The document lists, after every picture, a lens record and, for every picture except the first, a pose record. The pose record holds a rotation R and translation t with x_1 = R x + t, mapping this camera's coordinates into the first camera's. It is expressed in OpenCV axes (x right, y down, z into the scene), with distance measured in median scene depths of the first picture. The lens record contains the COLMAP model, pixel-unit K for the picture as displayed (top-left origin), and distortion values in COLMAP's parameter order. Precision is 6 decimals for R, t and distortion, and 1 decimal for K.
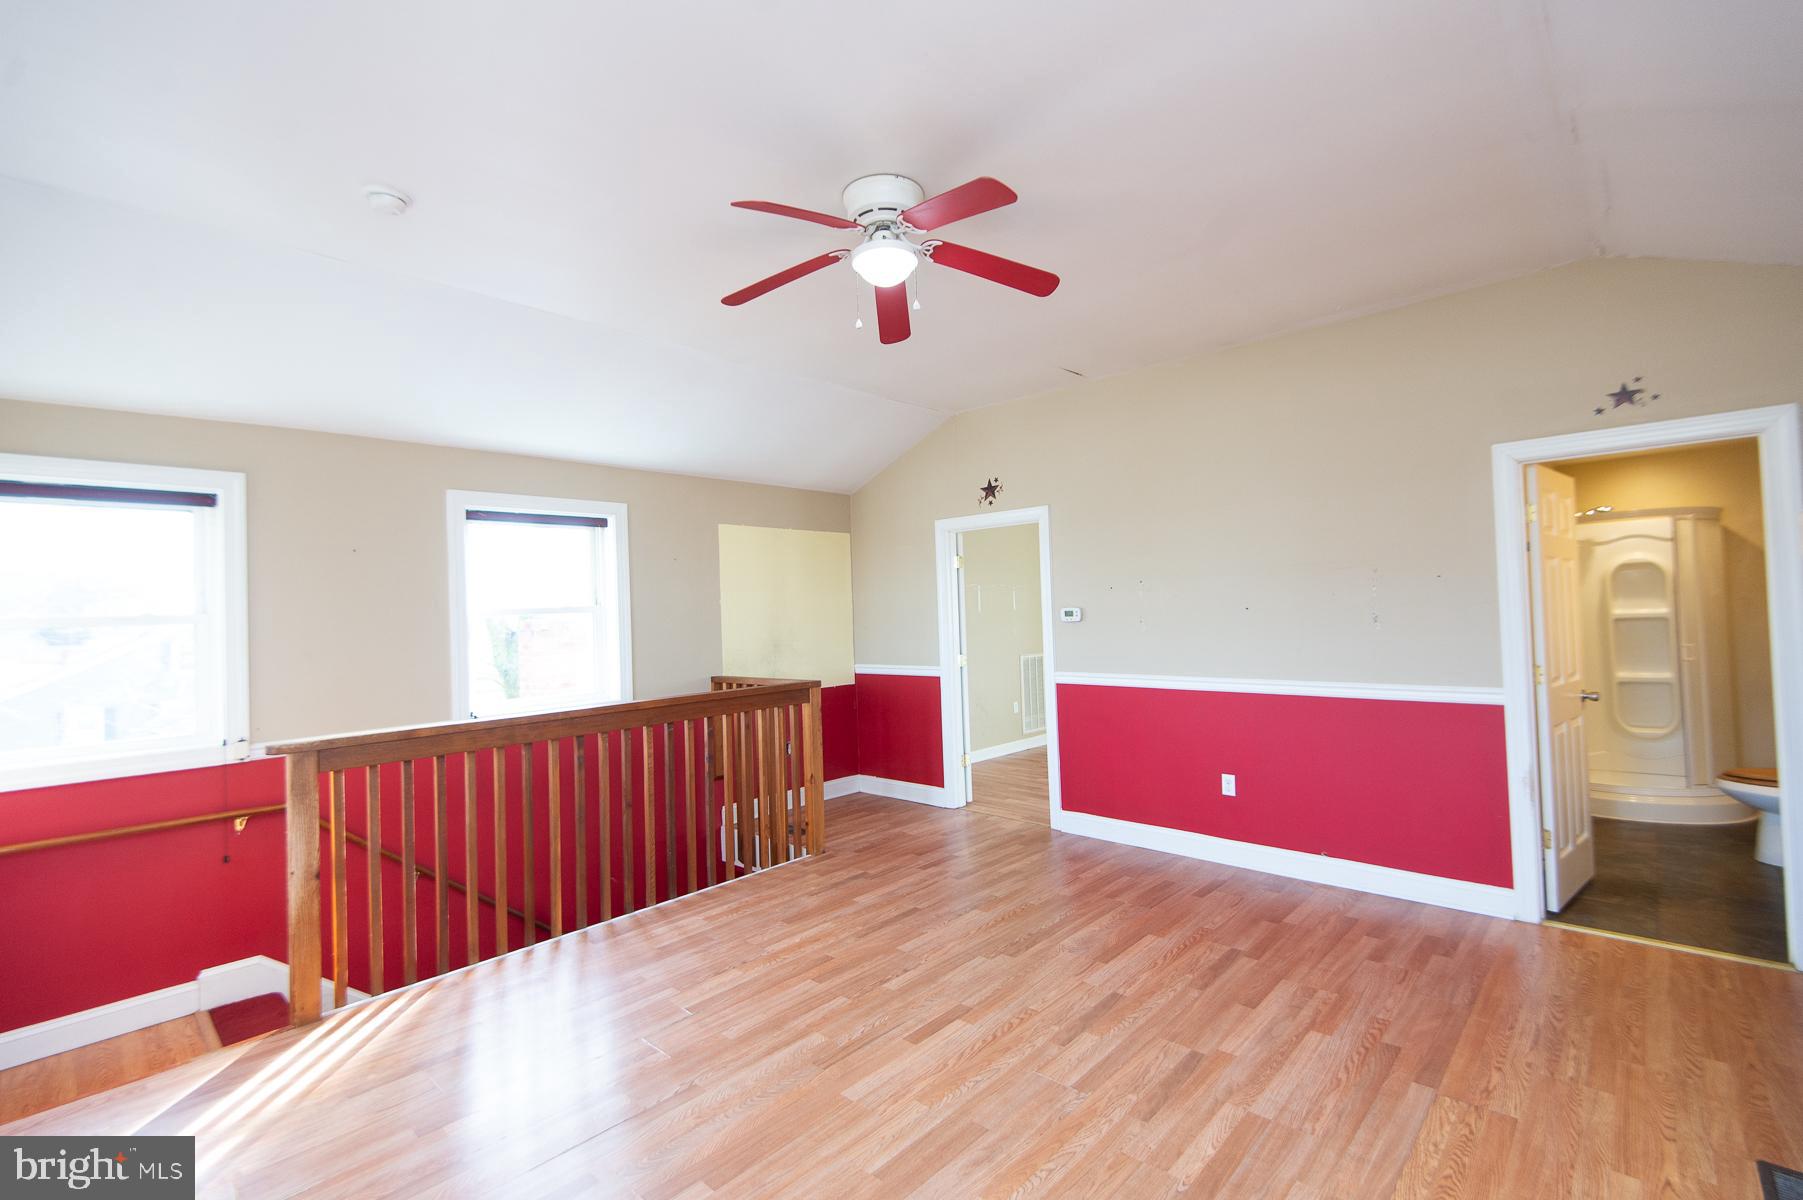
lens RADIAL K [[800.2, 0, 907.0], [0, 800.2, 599.3], [0, 0, 1]] dist [0.035561, -0.019951]
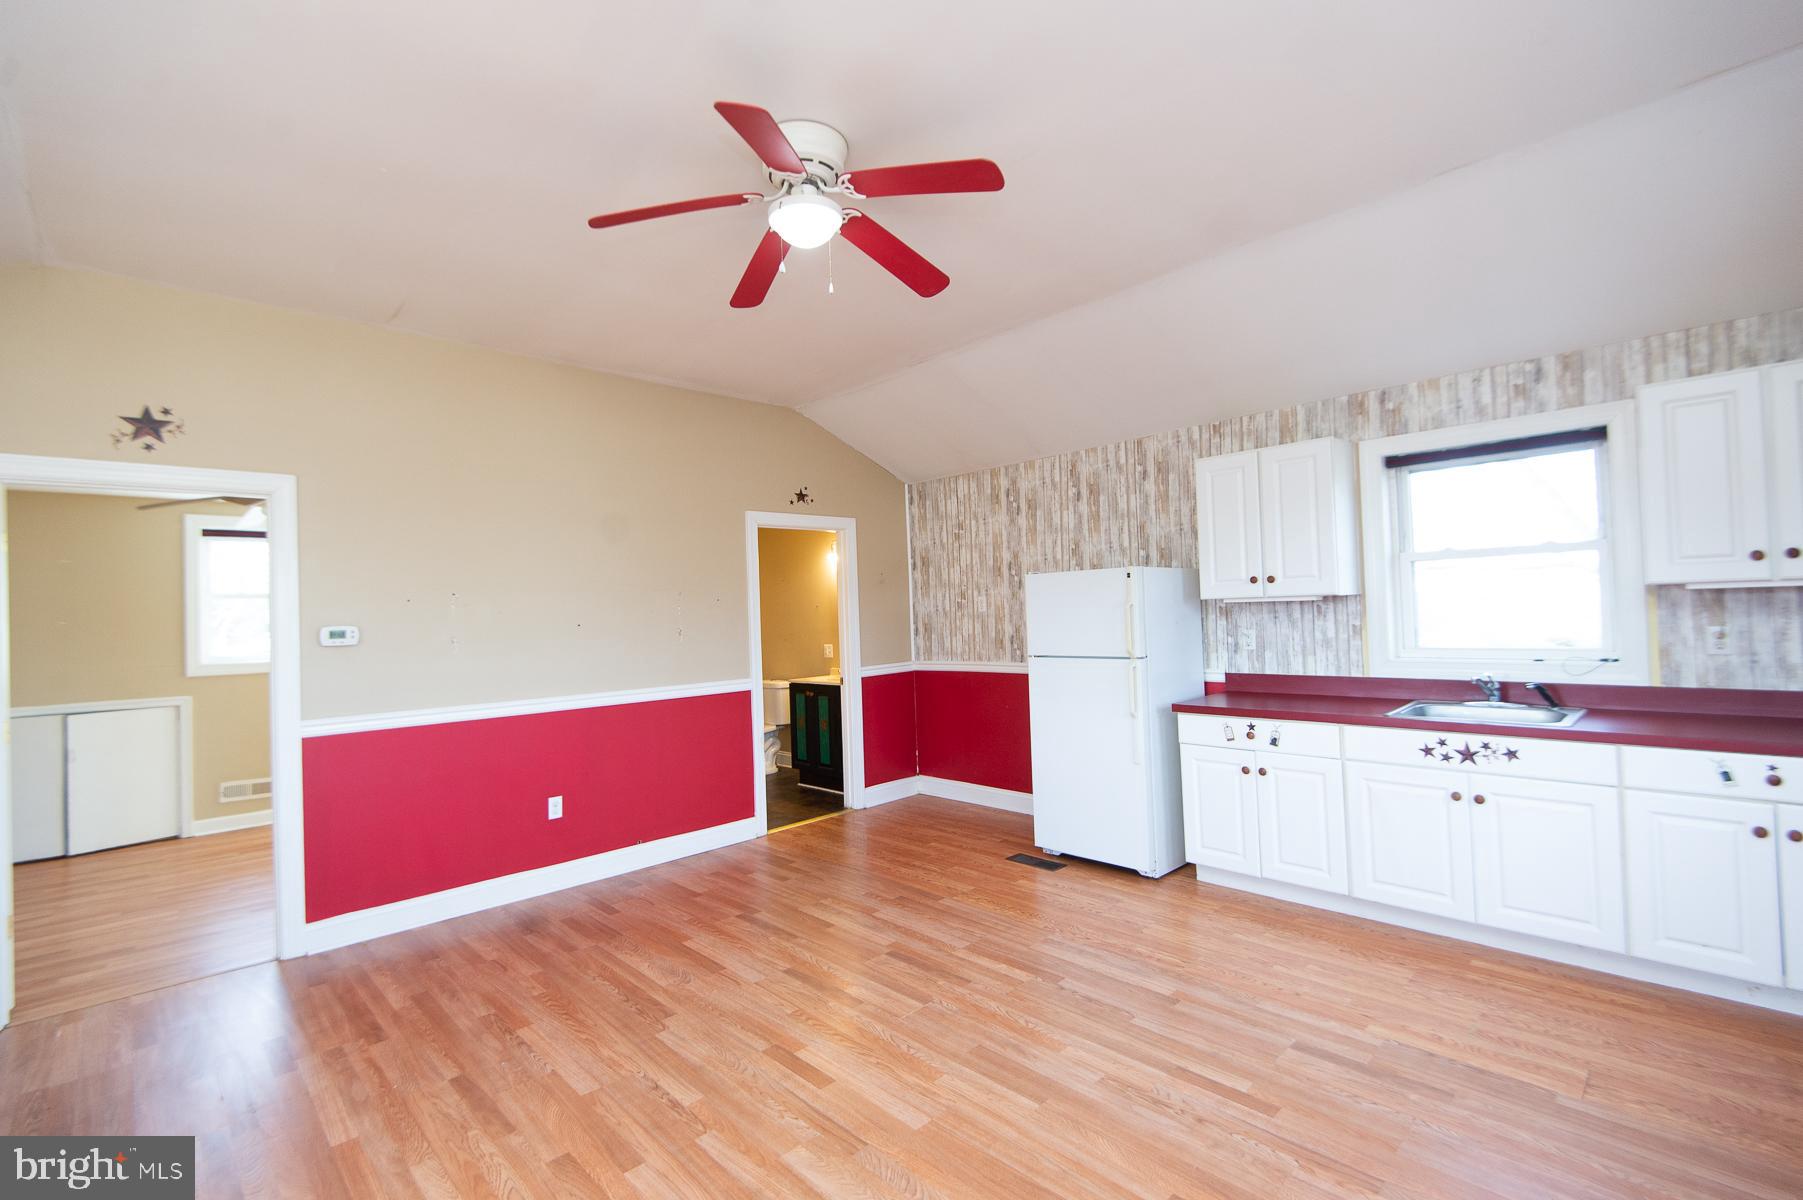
lens RADIAL K [[800.2, 0, 907.0], [0, 800.2, 599.3], [0, 0, 1]] dist [0.035561, -0.019951]
pose [[0.049803, 0.045857, 0.997706, -0.720848], [0.014839, 0.998801, -0.046648, 0.040669], [-0.998649, 0.017128, 0.049063, 0.676927]]
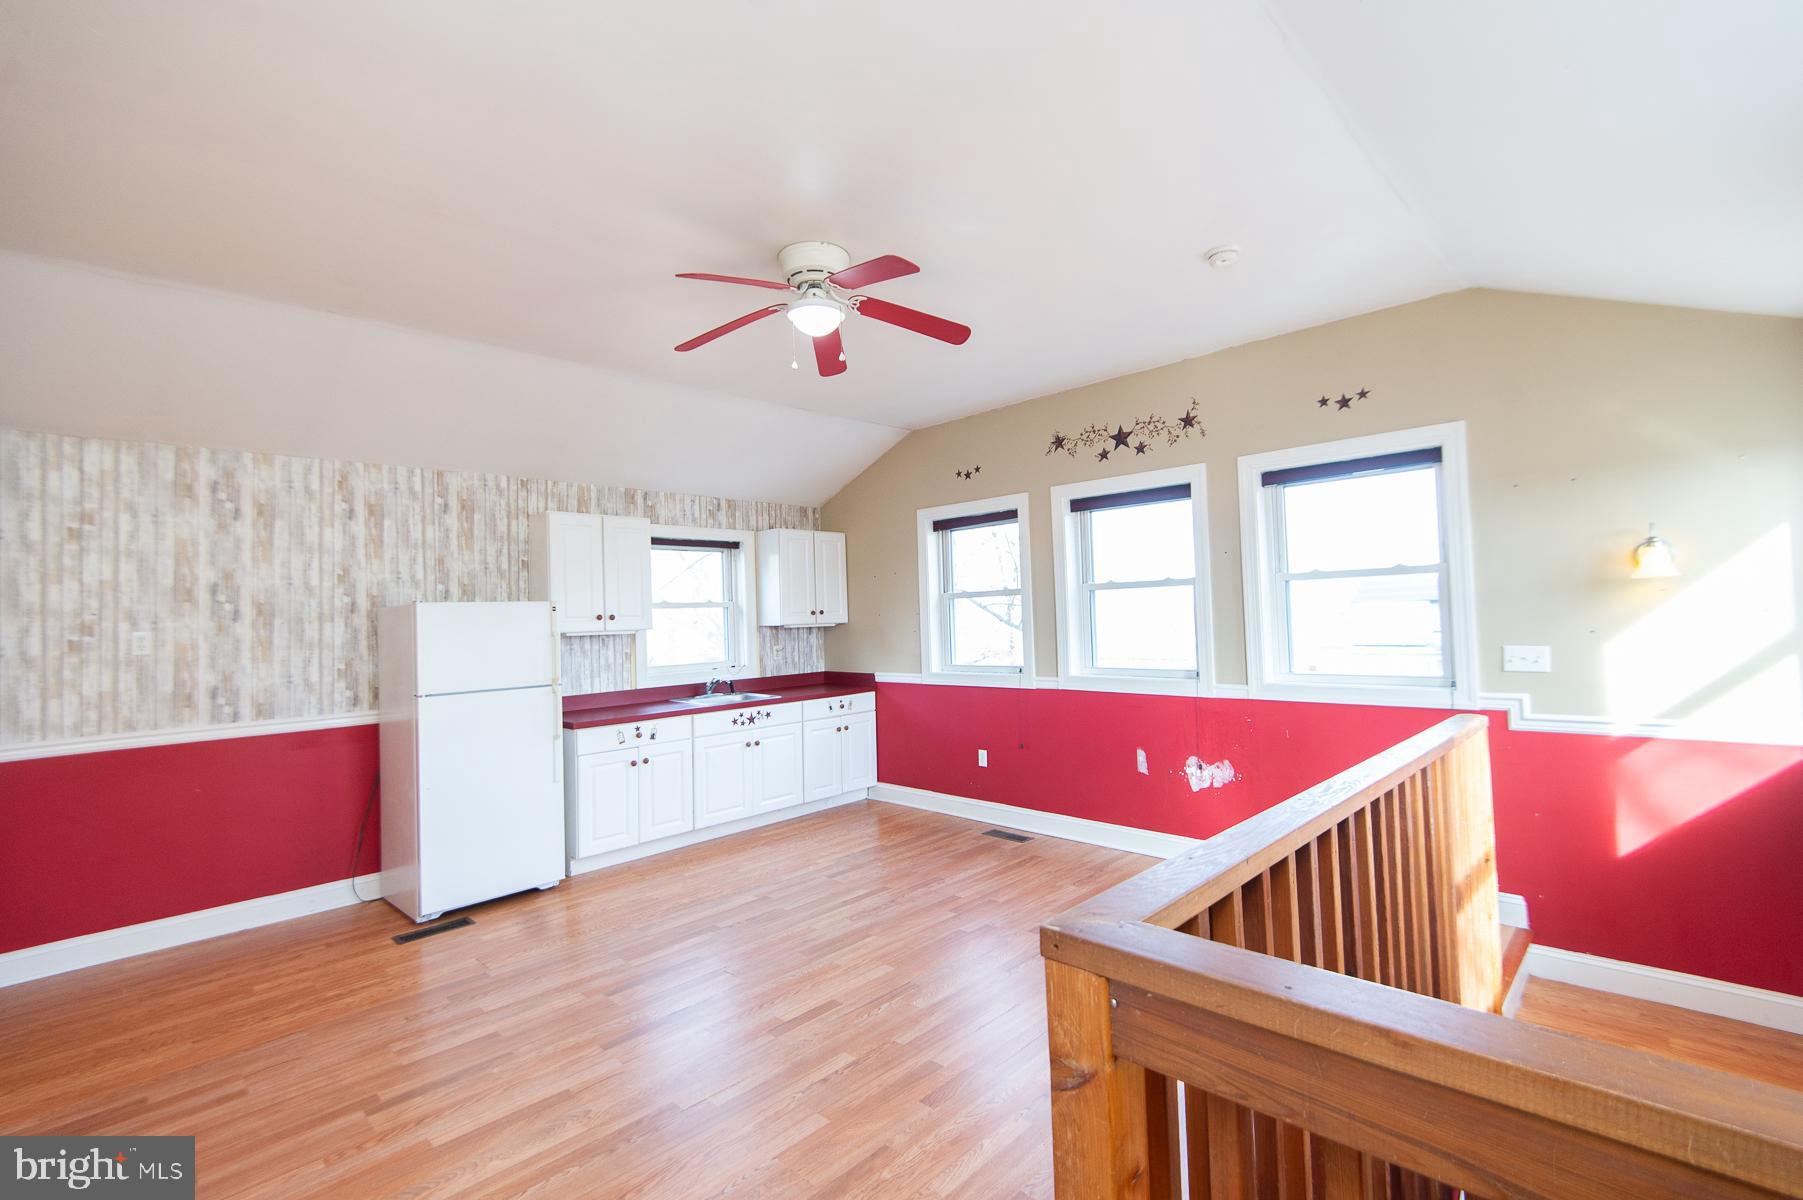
lens RADIAL K [[800.2, 0, 907.0], [0, 800.2, 599.3], [0, 0, 1]] dist [0.035561, -0.019951]
pose [[-0.997481, 0.069368, 0.014789, -0.117063], [0.068652, 0.996651, -0.044422, 0.036717], [-0.017821, -0.043295, -0.998903, 1.689099]]
